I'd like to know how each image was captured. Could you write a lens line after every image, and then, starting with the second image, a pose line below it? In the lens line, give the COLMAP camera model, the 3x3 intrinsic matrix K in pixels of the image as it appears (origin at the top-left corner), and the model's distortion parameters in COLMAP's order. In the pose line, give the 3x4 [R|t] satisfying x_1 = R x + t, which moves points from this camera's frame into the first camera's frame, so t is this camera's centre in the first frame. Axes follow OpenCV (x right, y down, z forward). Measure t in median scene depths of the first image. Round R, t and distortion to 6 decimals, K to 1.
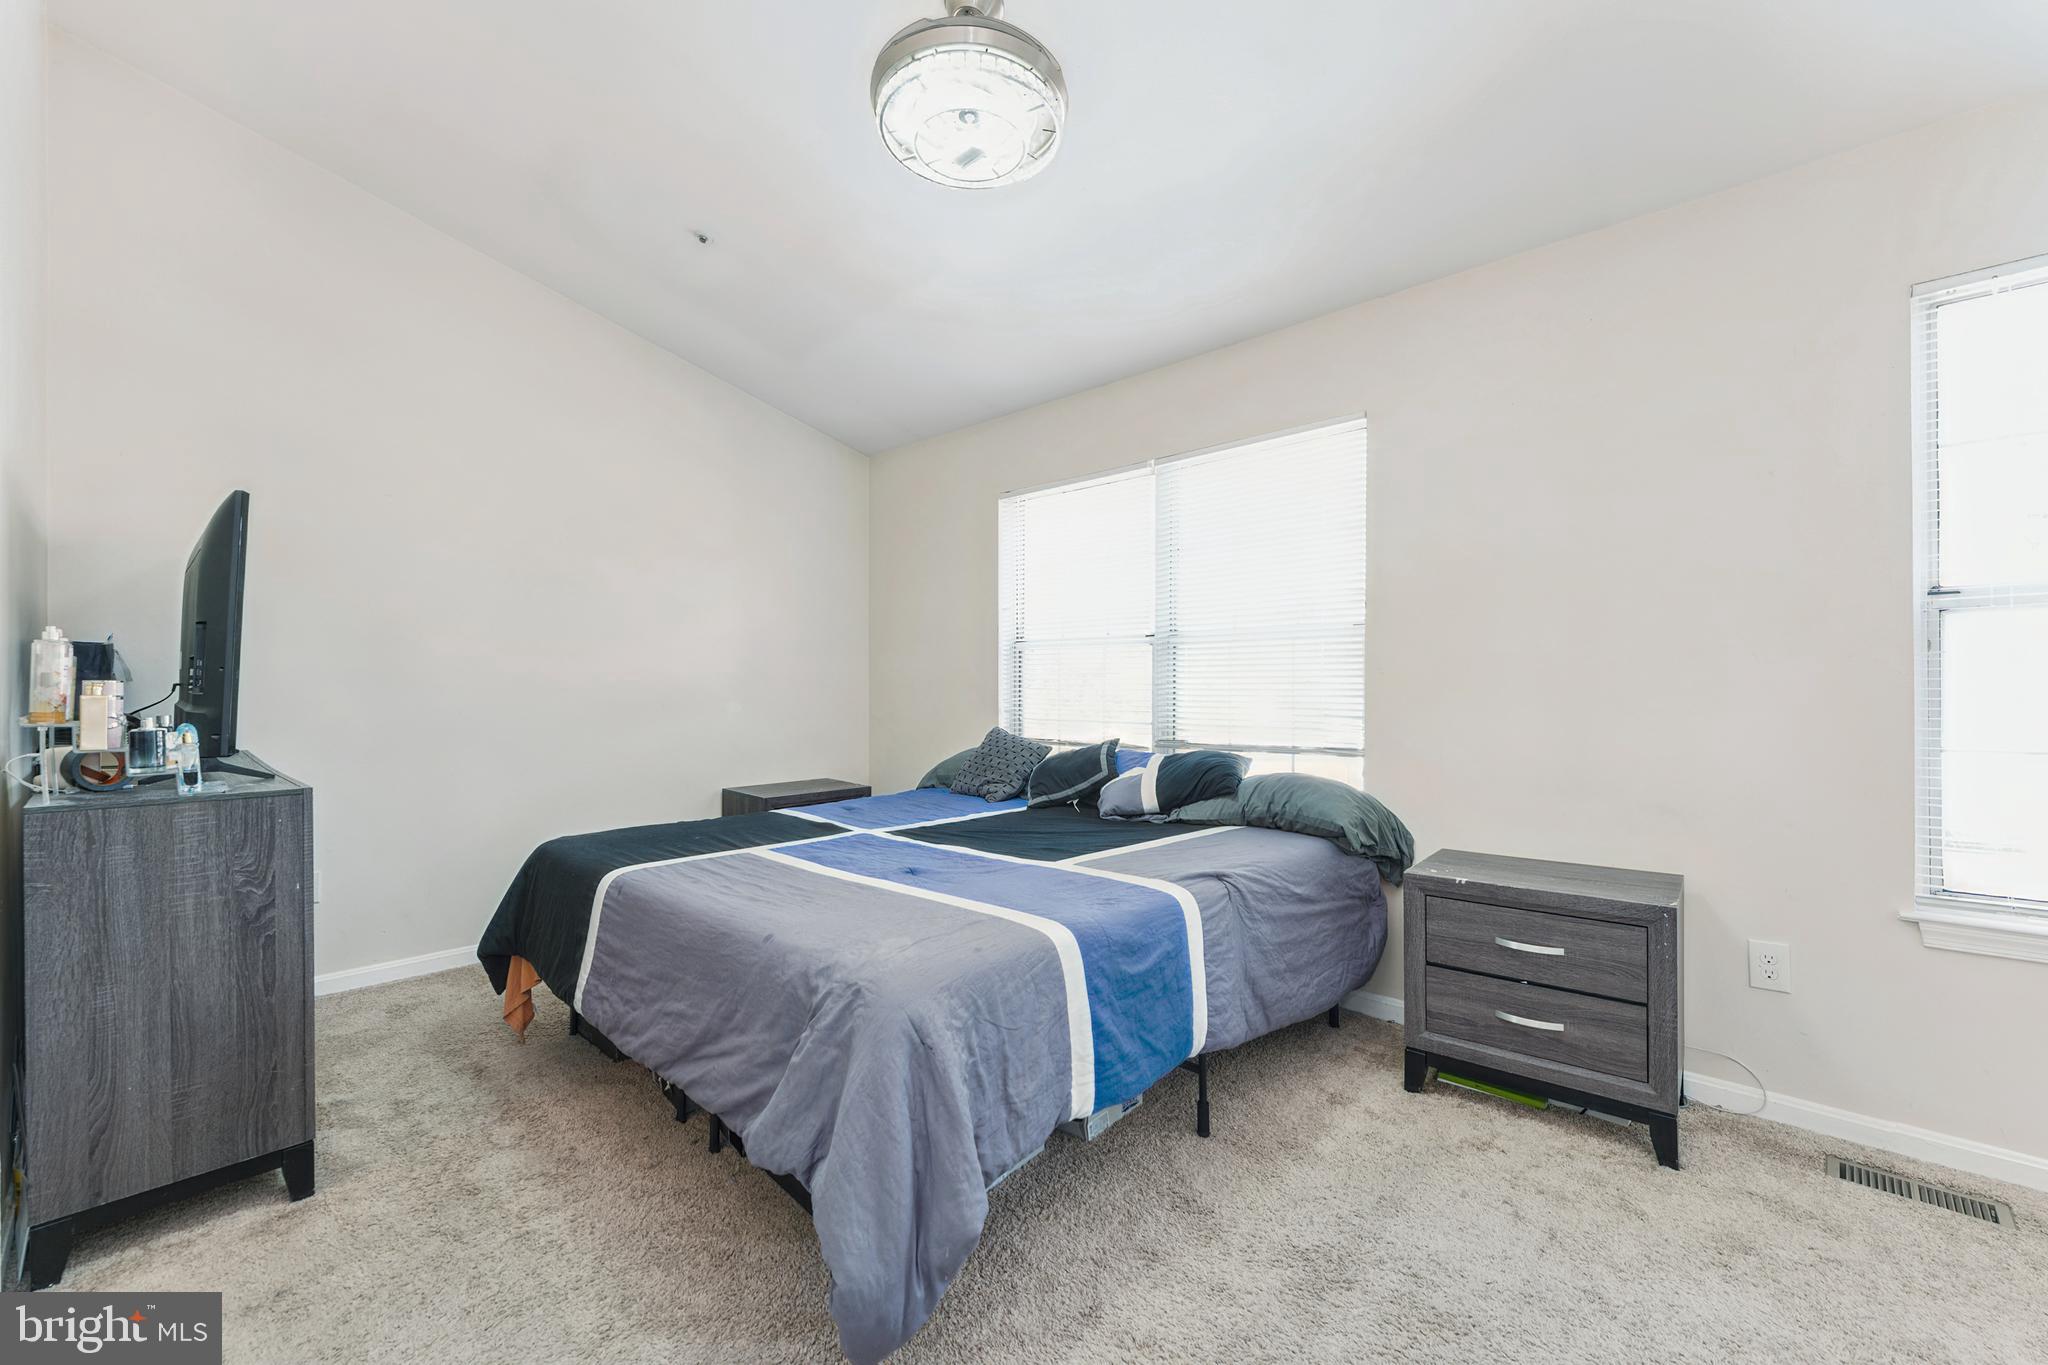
lens RADIAL K [[828.1, 0, 1029.5], [0, 828.1, 688.3], [0, 0, 1]] dist [0.000661, 0.000110]
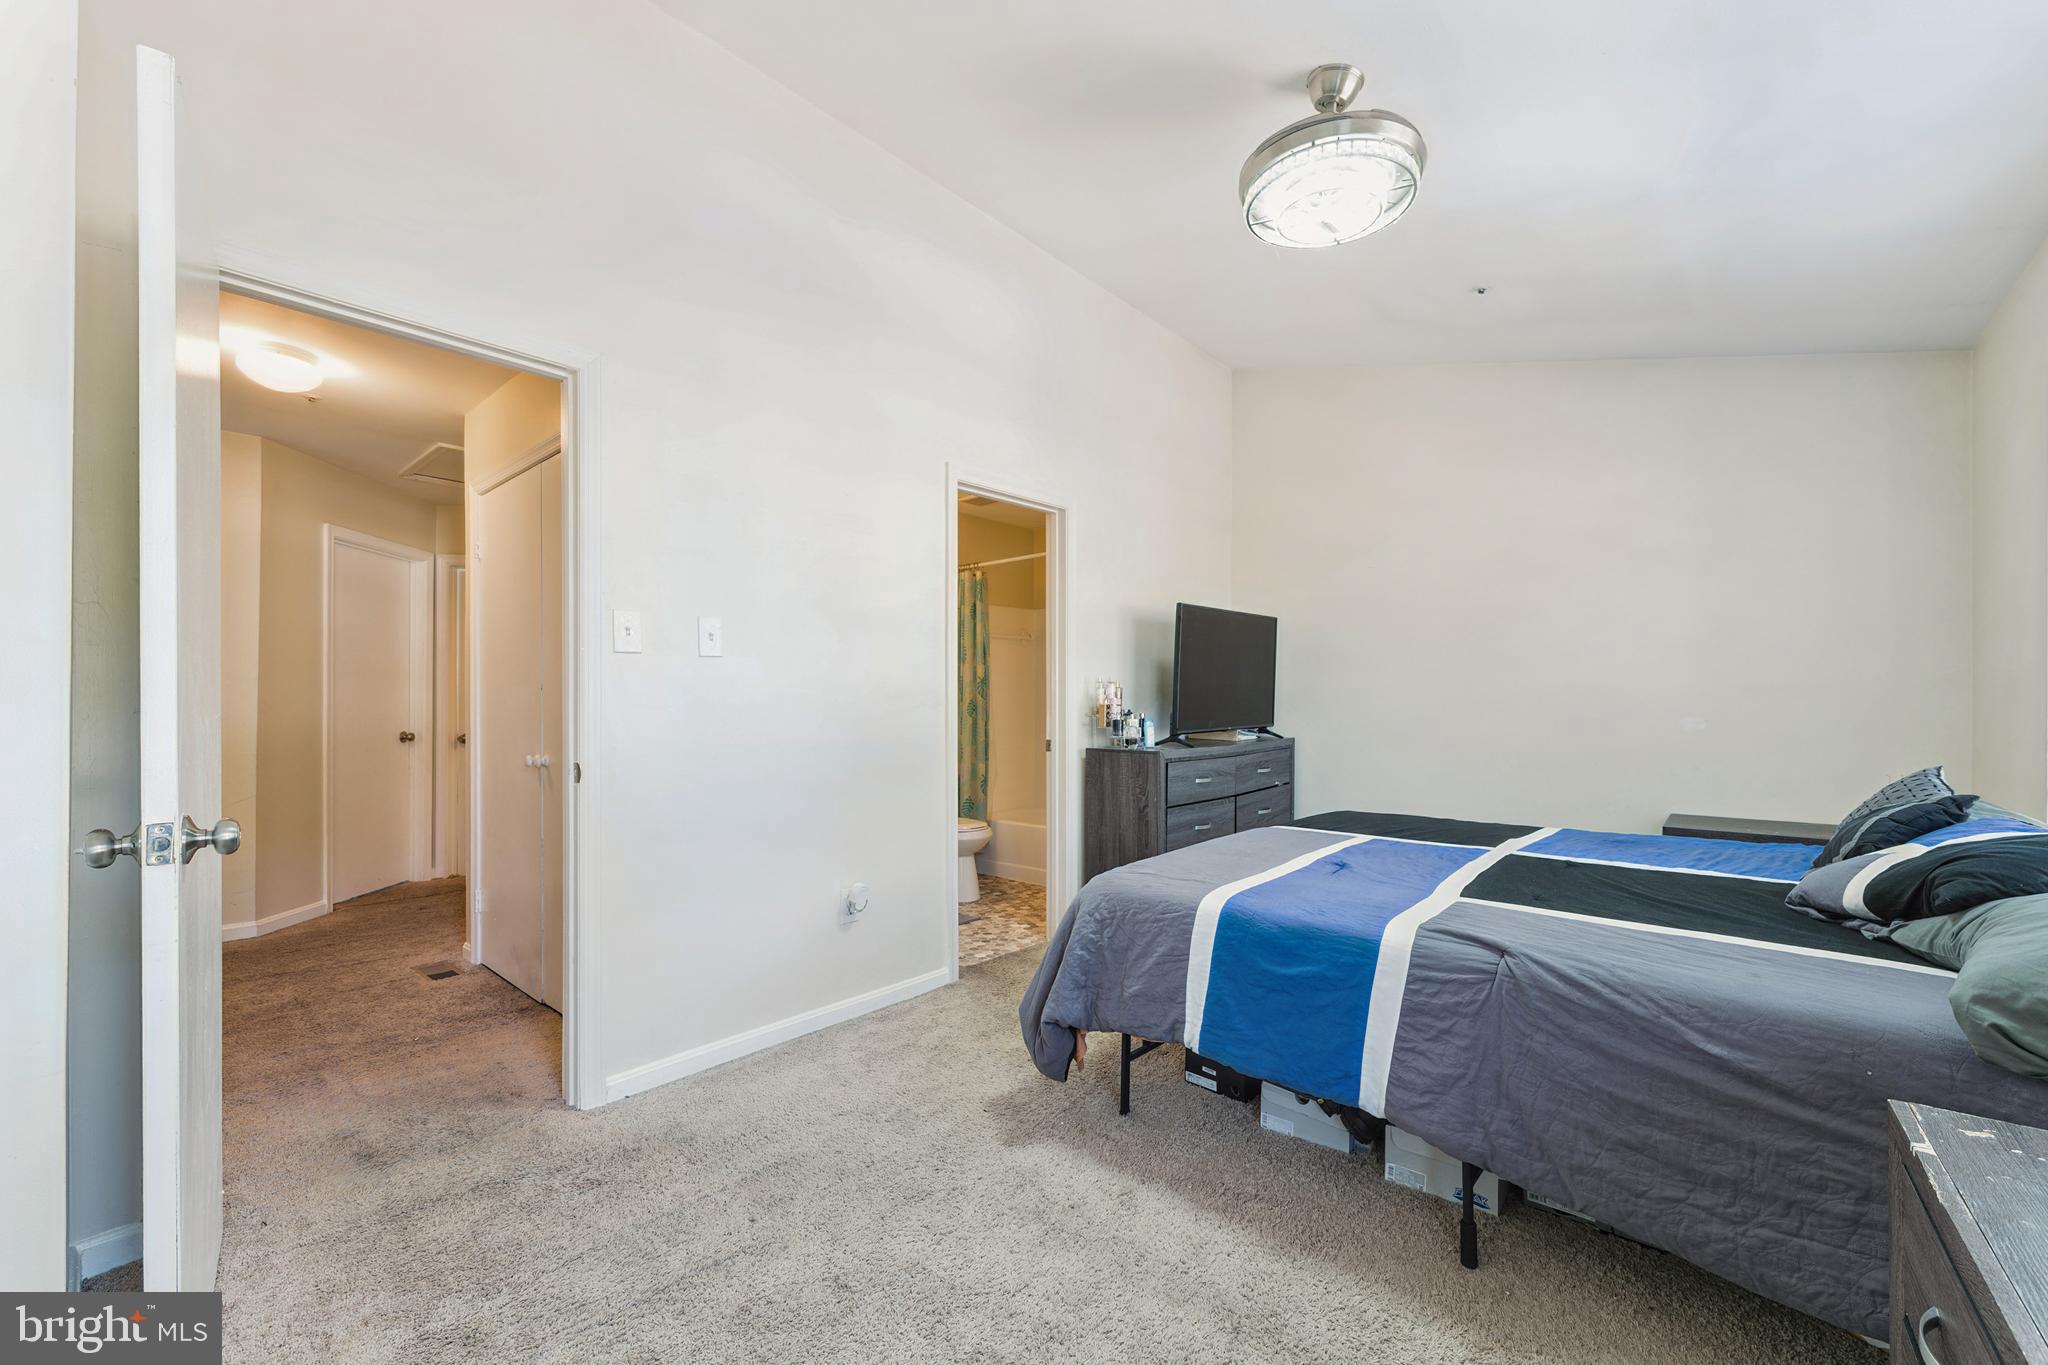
lens RADIAL K [[828.1, 0, 1029.8], [0, 828.1, 691.9], [0, 0, 1]] dist [0.000661, 0.000110]
pose [[0.032042, -0.009898, -0.999437, 1.006332], [-0.001345, 0.999950, -0.009946, -0.003431], [0.999486, 0.001663, 0.032027, 0.554421]]
